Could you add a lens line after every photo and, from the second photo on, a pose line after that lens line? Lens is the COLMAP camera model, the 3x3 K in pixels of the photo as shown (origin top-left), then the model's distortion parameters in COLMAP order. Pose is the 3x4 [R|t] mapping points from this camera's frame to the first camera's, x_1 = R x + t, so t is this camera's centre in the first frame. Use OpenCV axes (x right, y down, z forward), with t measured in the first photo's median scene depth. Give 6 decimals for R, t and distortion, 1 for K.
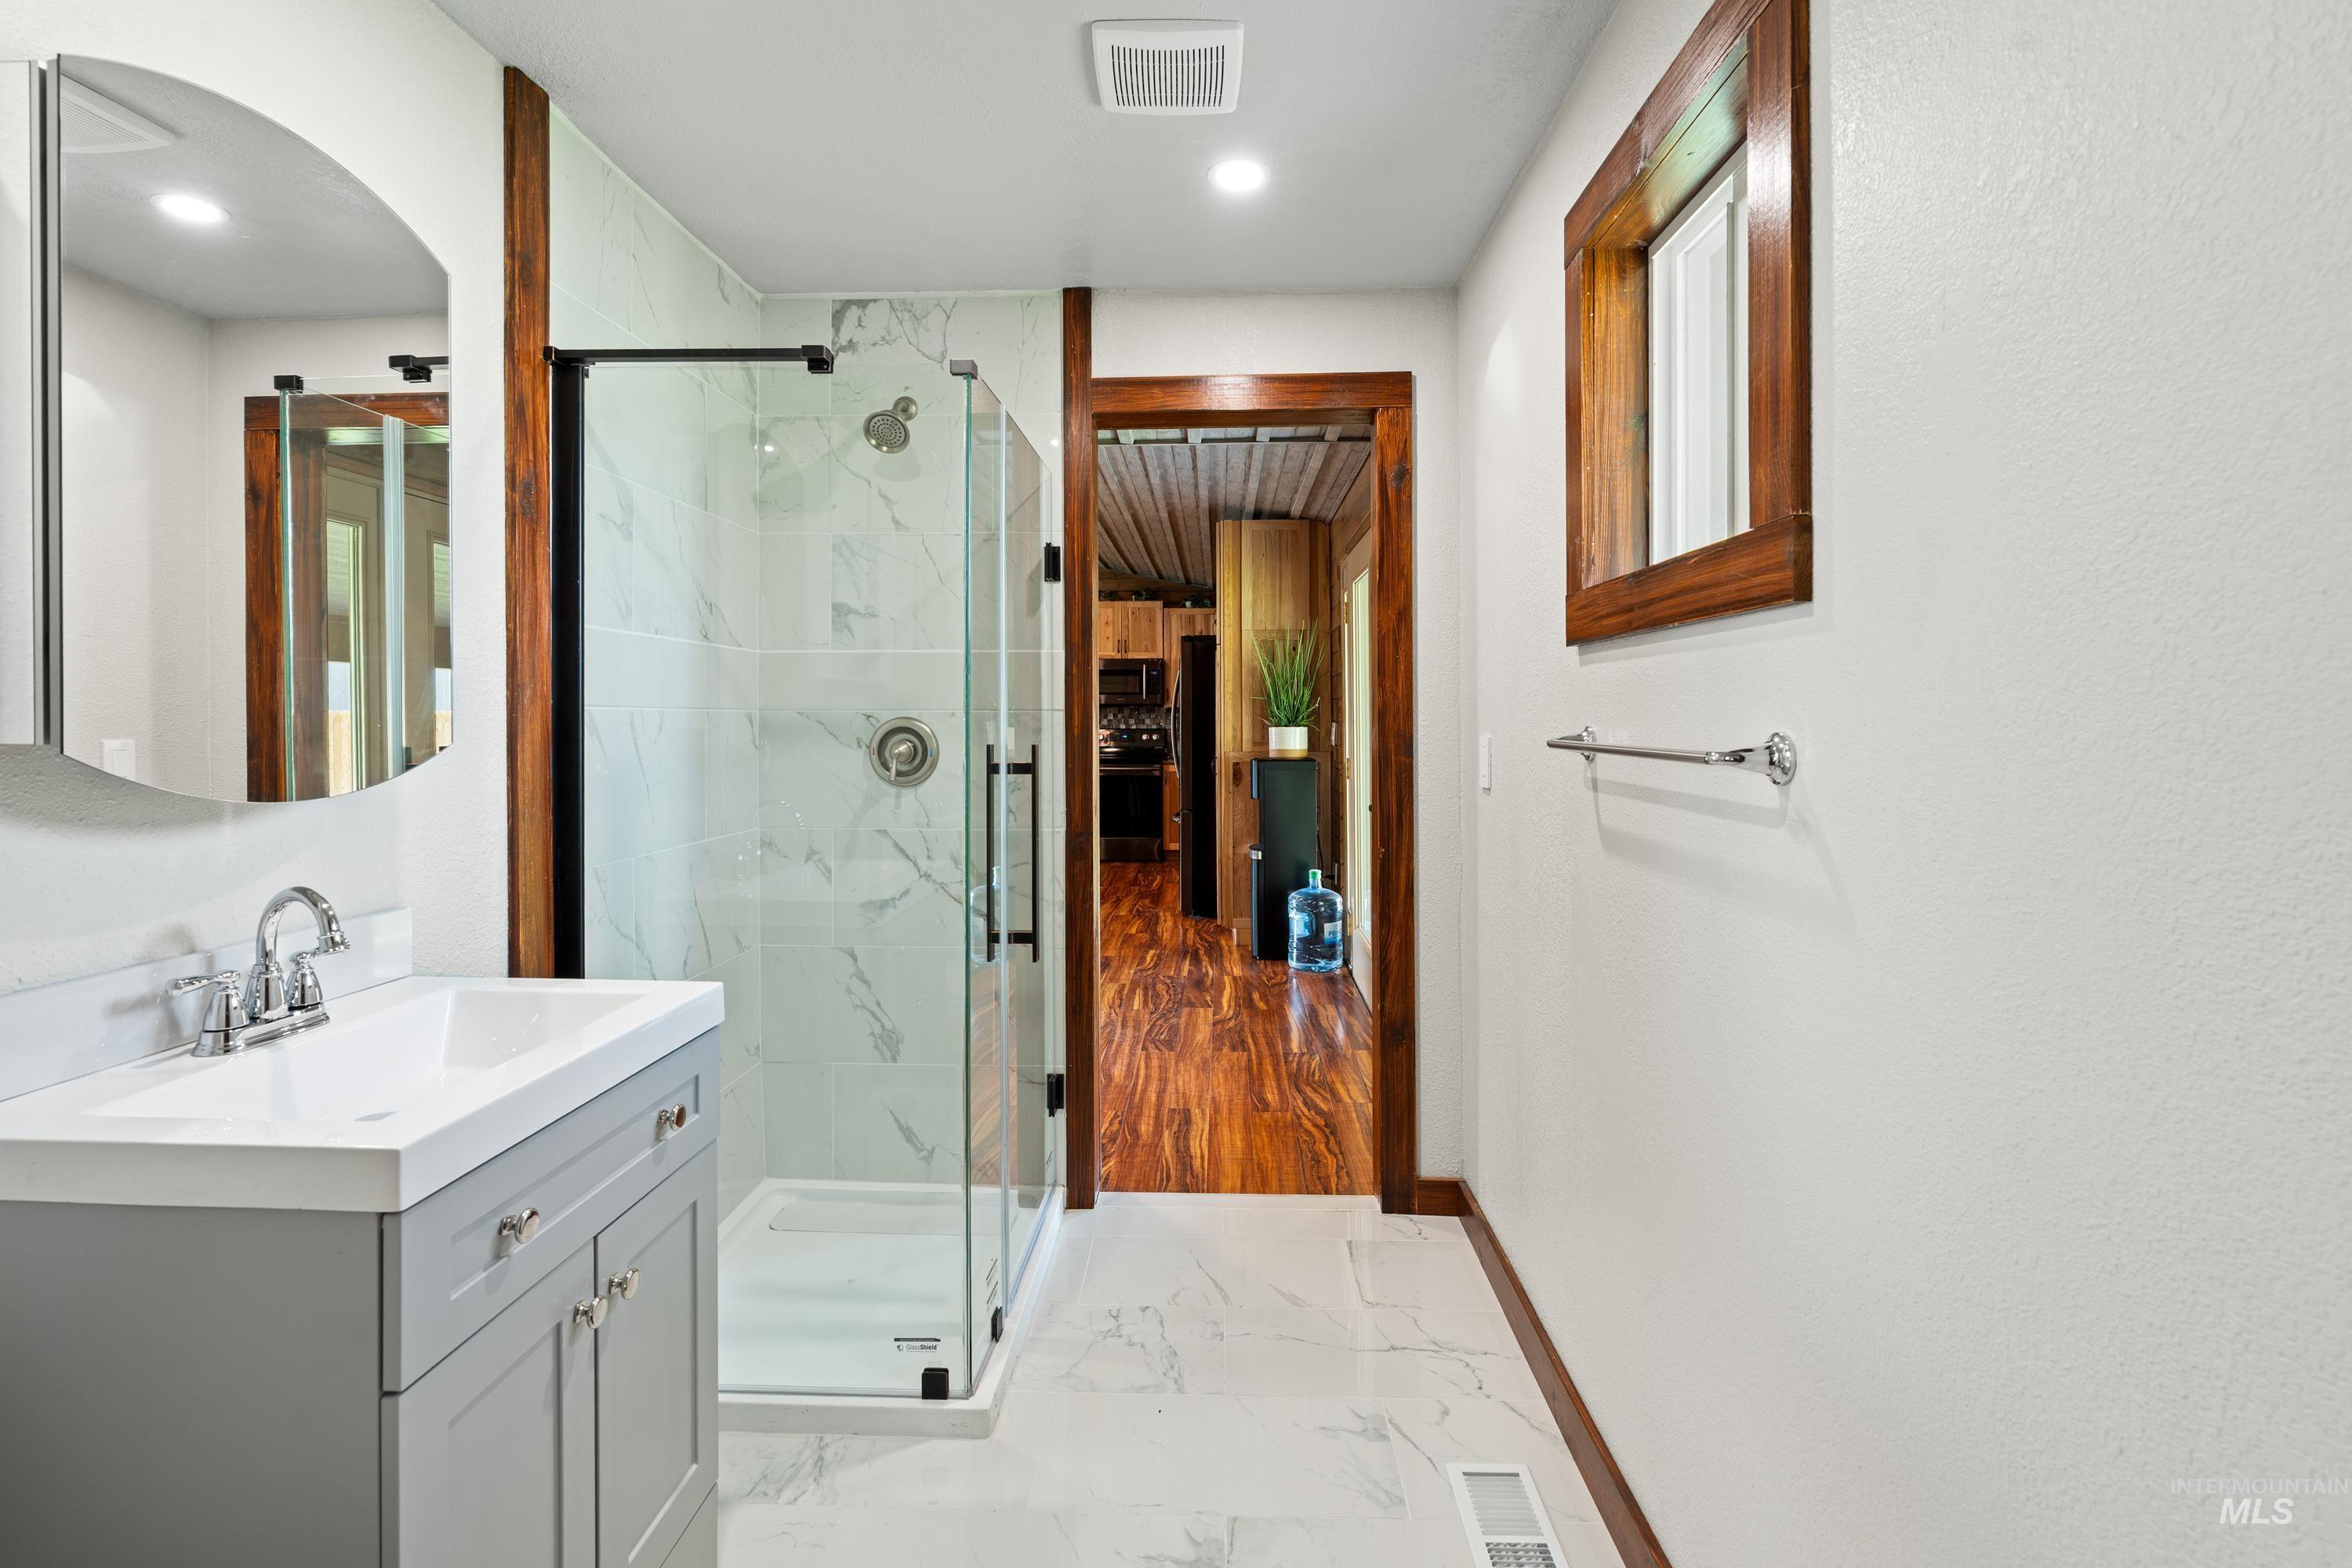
lens RADIAL K [[1091.5, 0, 1172.1], [0, 1091.5, 727.3], [0, 0, 1]] dist [-0.011249, 0.000996]
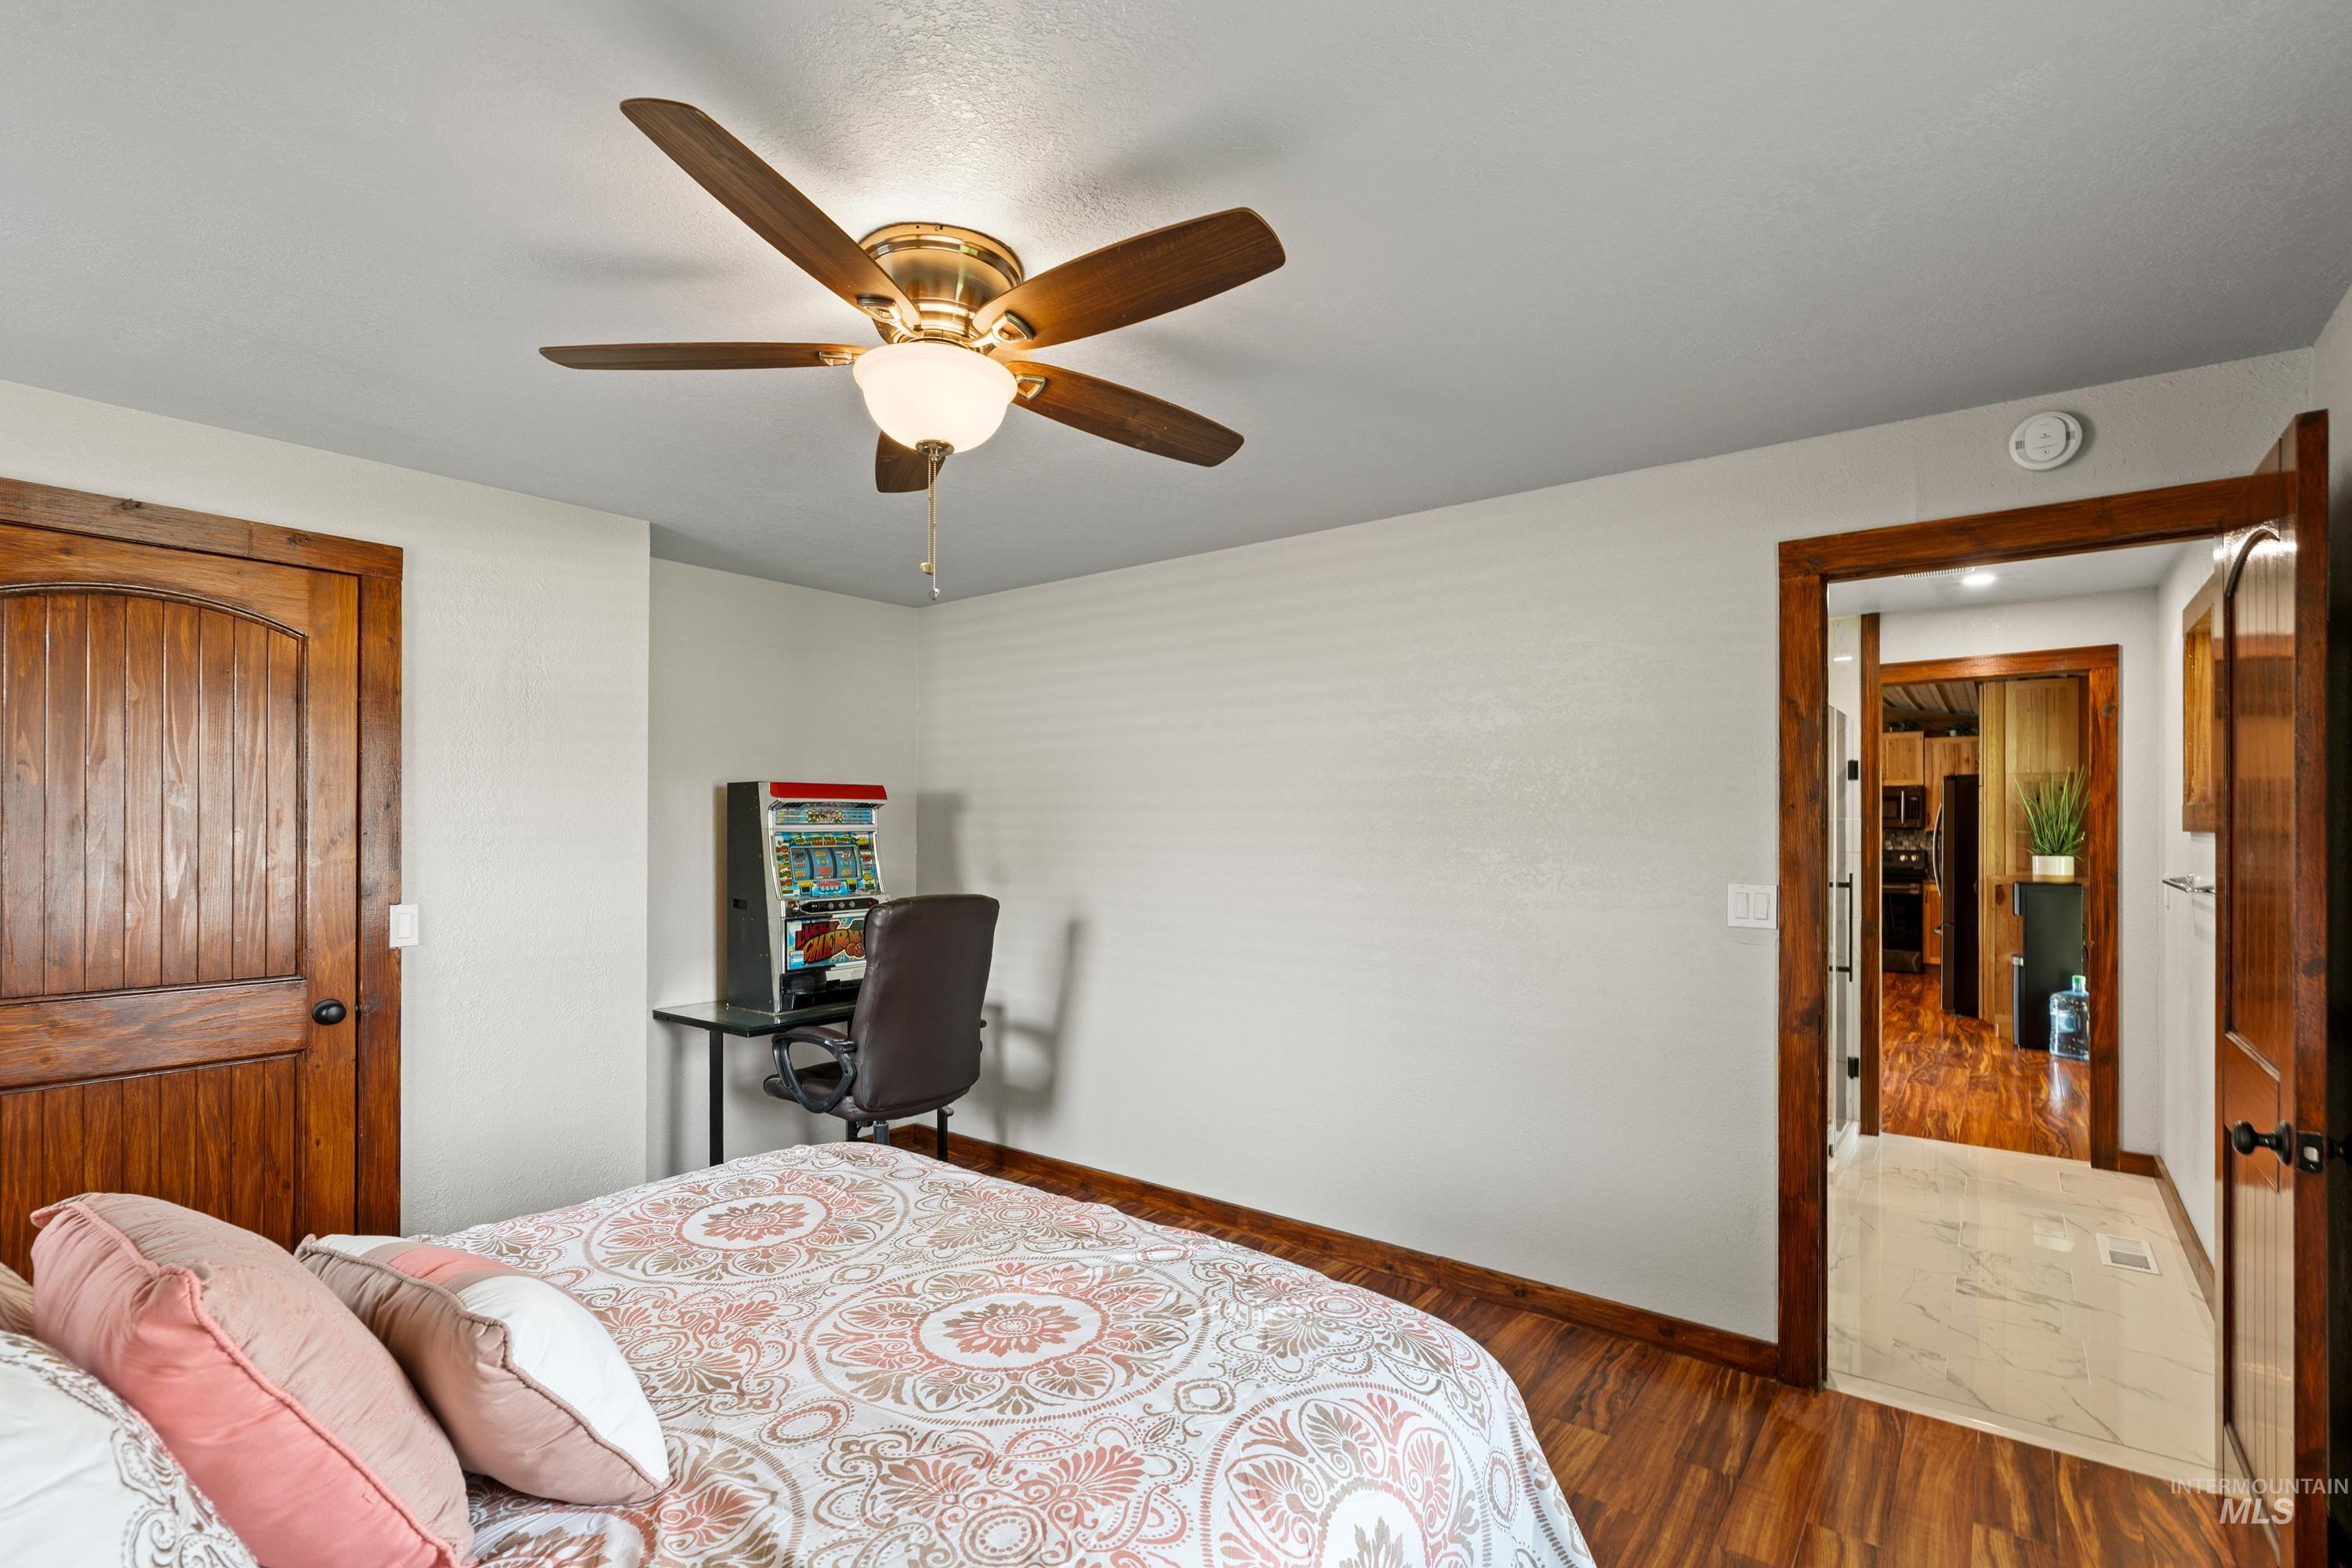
lens RADIAL K [[1090.9, 0, 1176.1], [0, 1090.9, 831.0], [0, 0, 1]] dist [0.000338, 0.000110]
pose [[0.821725, 0.004754, -0.569864, -0.001203], [-0.007000, 0.999974, -0.001753, -0.019342], [0.569841, 0.005430, 0.821737, -0.532636]]
